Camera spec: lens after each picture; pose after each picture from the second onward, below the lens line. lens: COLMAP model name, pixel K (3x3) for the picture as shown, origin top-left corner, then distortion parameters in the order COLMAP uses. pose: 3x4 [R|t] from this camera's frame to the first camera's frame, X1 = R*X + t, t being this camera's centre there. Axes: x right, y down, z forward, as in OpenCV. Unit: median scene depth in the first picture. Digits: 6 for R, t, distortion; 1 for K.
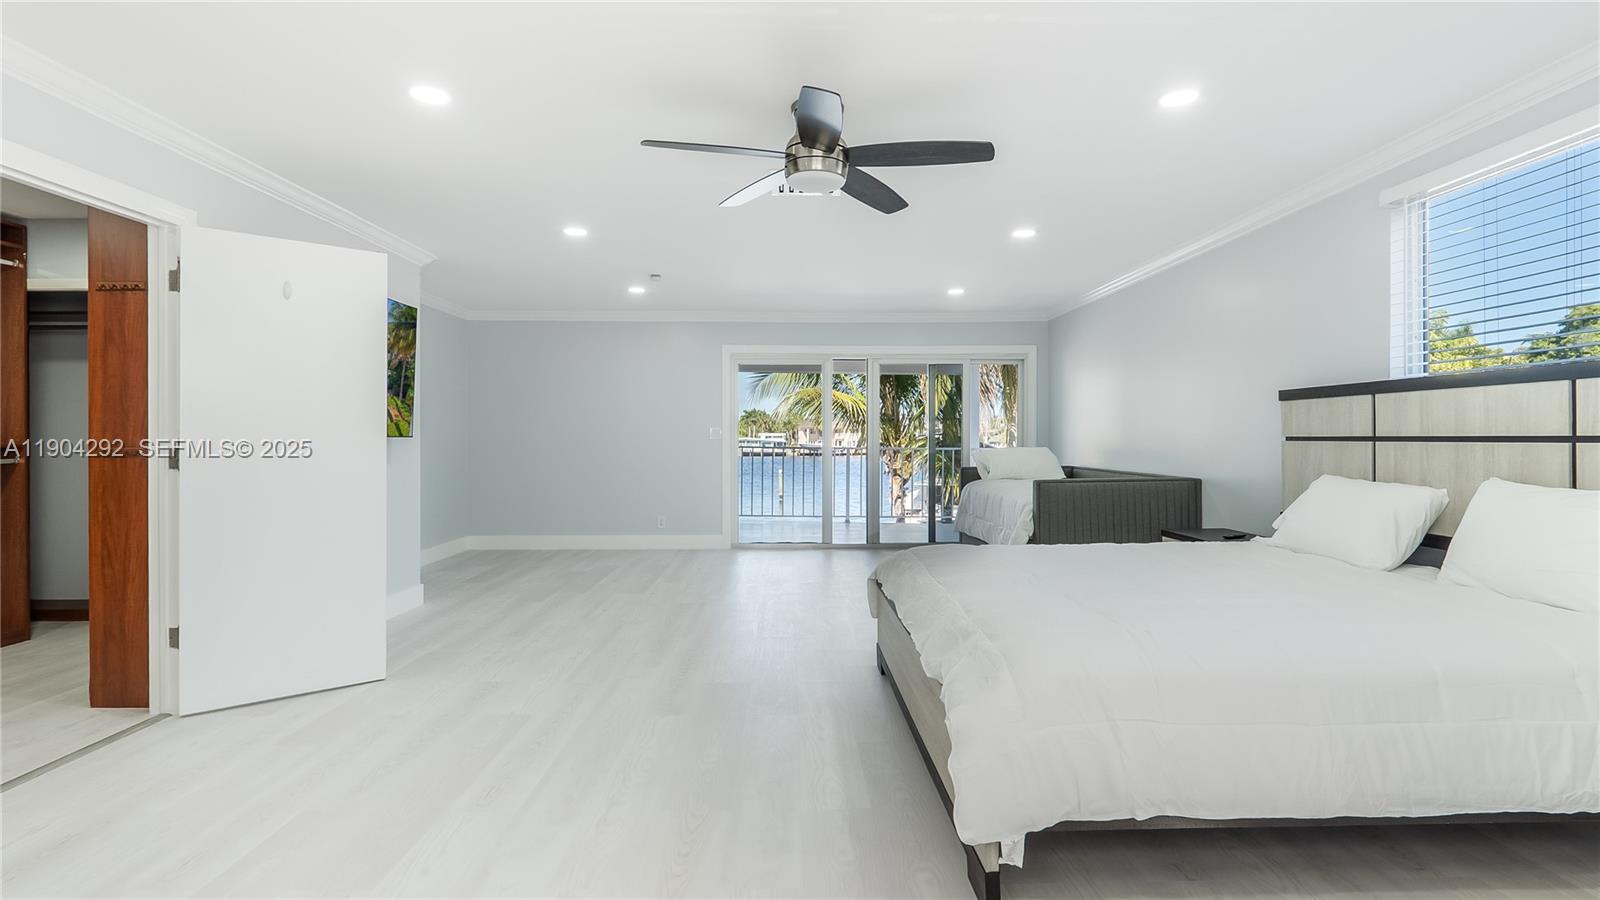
lens RADIAL K [[744.0, 0, 779.0], [0, 744.0, 450.5], [0, 0, 1]] dist [-0.002901, 0.000389]
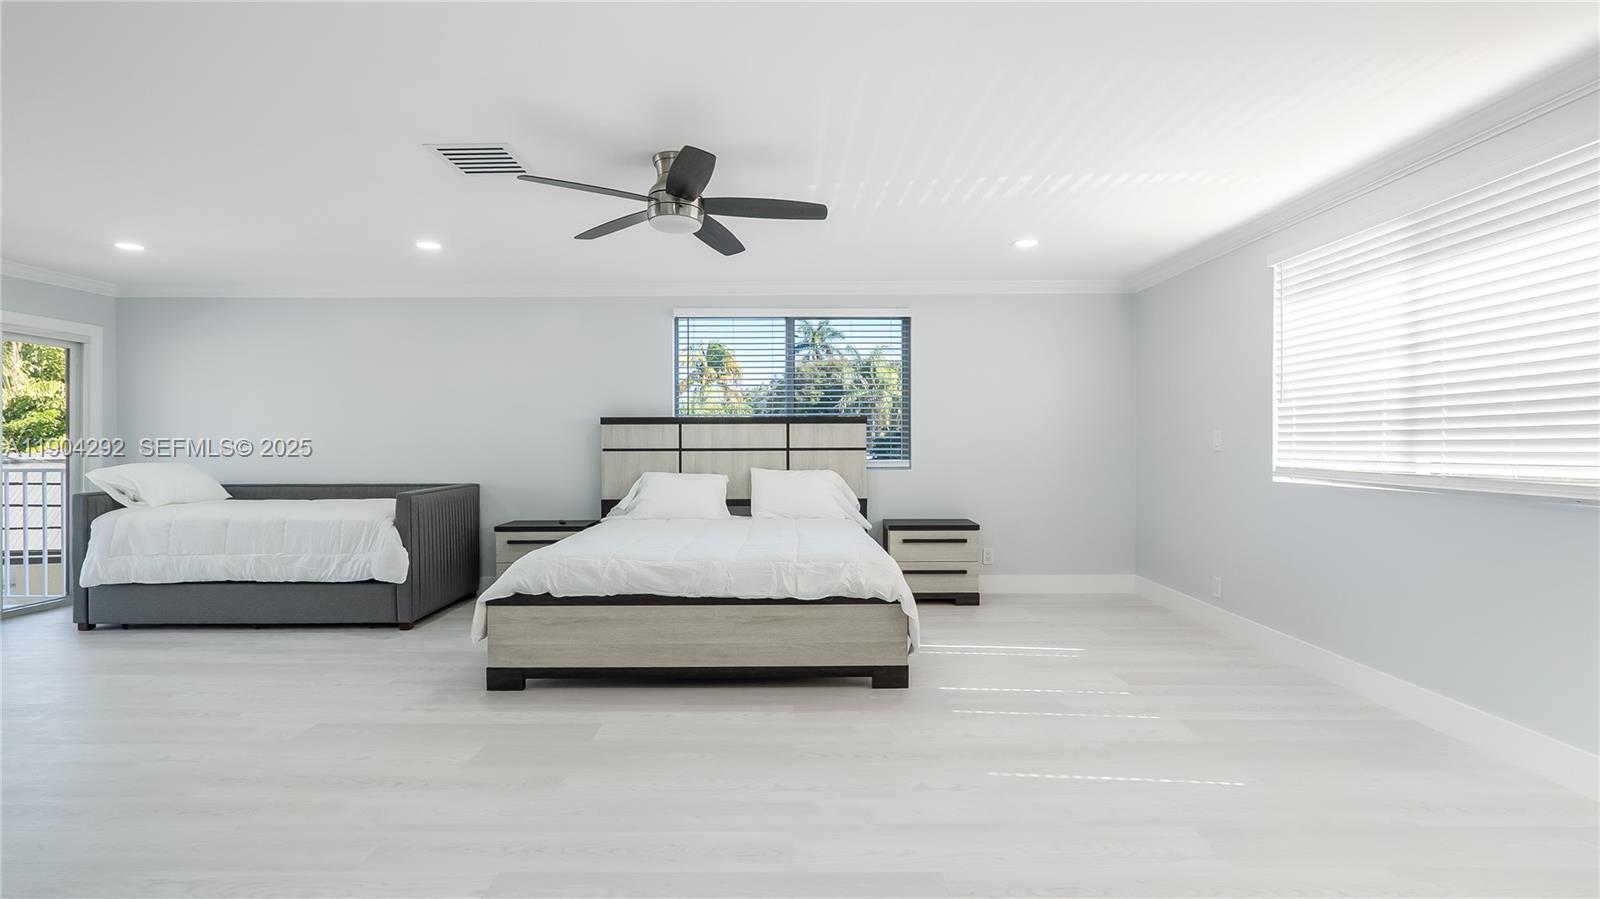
lens RADIAL K [[744.0, 0, 815.8], [0, 744.0, 455.4], [0, 0, 1]] dist [-0.002901, 0.000389]
pose [[-0.015818, -0.010031, 0.999825, -0.925218], [0.021675, 0.999711, 0.010373, -0.013087], [-0.999640, 0.021835, -0.015596, 0.683513]]
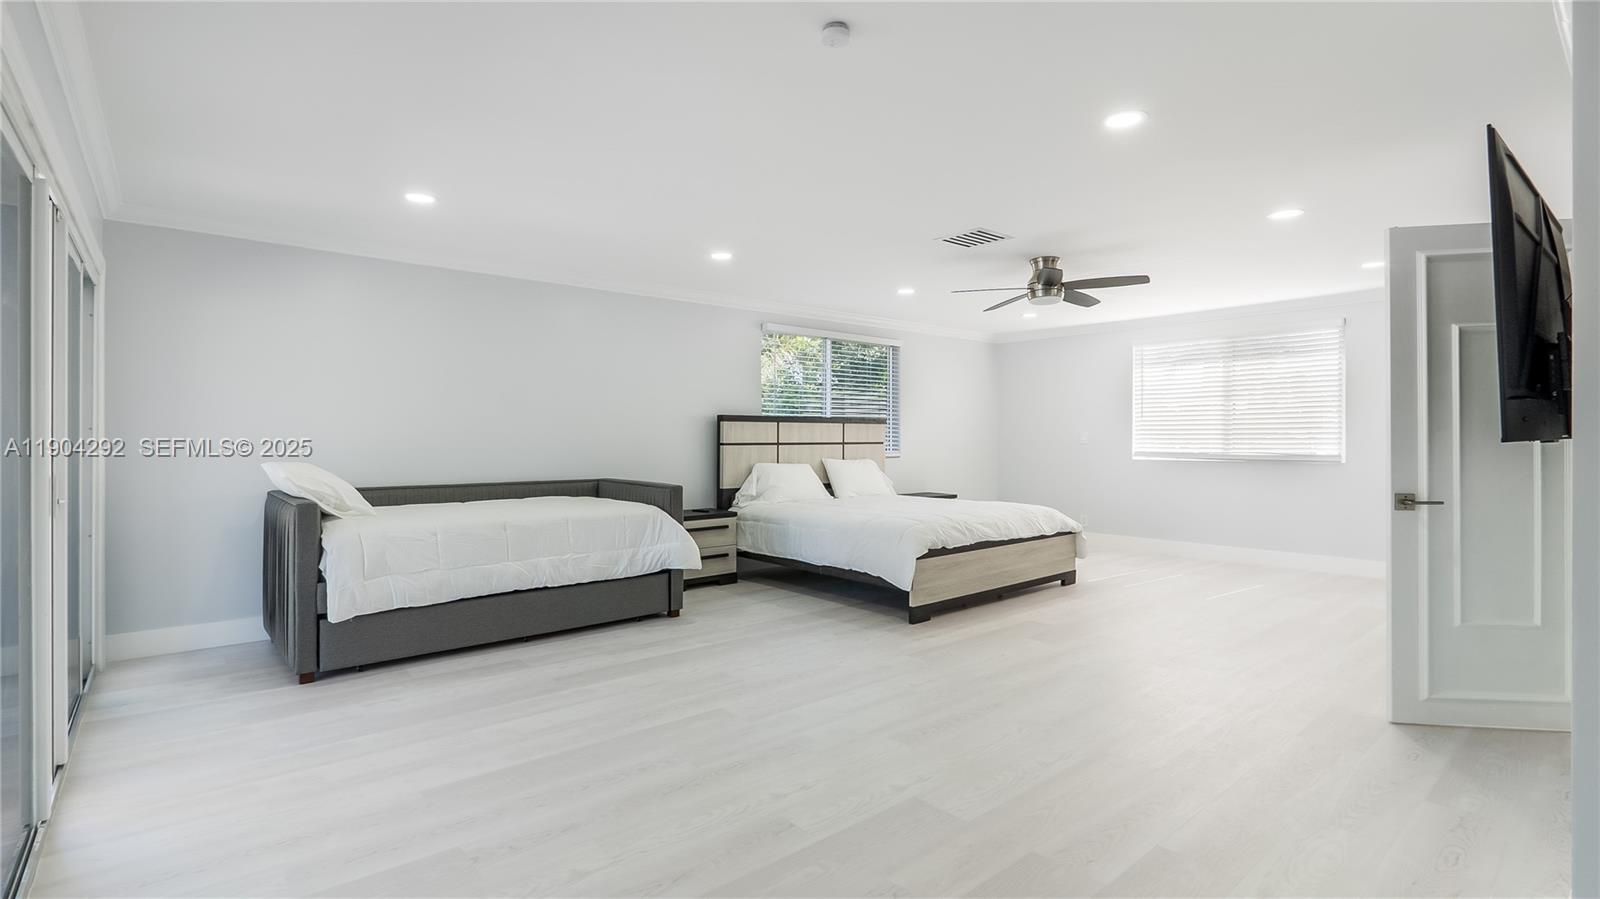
lens RADIAL K [[744.0, 0, 815.1], [0, 744.0, 438.1], [0, 0, 1]] dist [-0.002901, 0.000389]
pose [[-0.669880, 0.005567, 0.742448, -0.783759], [0.017349, 0.999816, 0.008156, -0.045269], [-0.742266, 0.018344, -0.669854, 2.234465]]
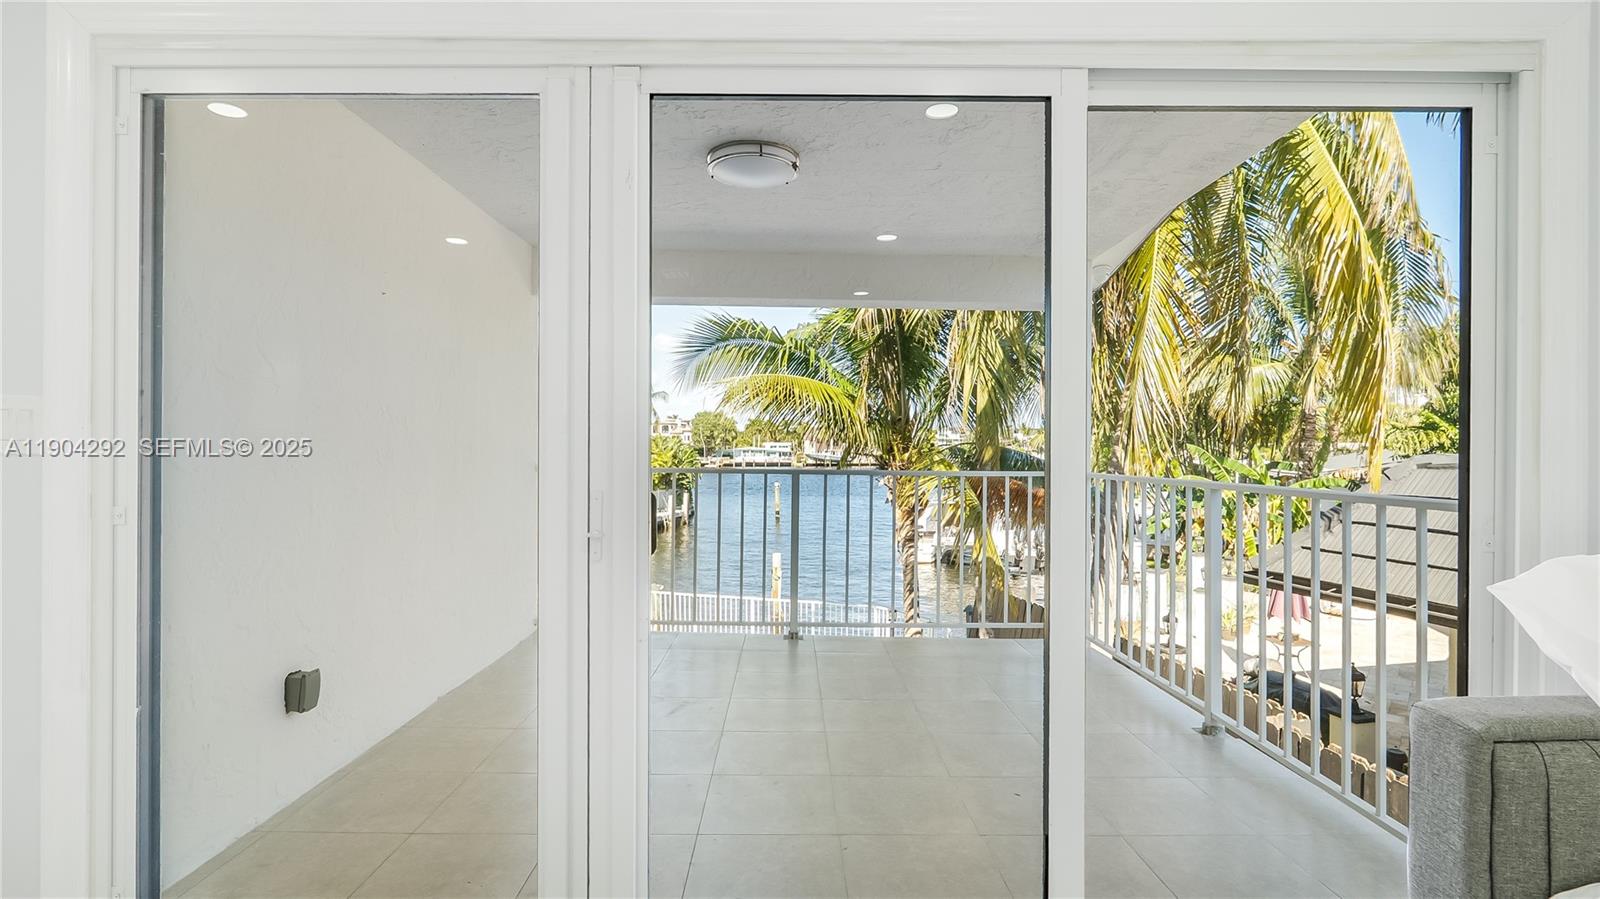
lens RADIAL K [[744.0, 0, 807.4], [0, 744.0, 444.9], [0, 0, 1]] dist [-0.002901, 0.000389]
pose [[0.999651, 0.006562, 0.025597, 0.293939], [-0.006038, 0.999772, -0.020496, -0.033523], [-0.025725, 0.020334, 0.999462, 1.828152]]
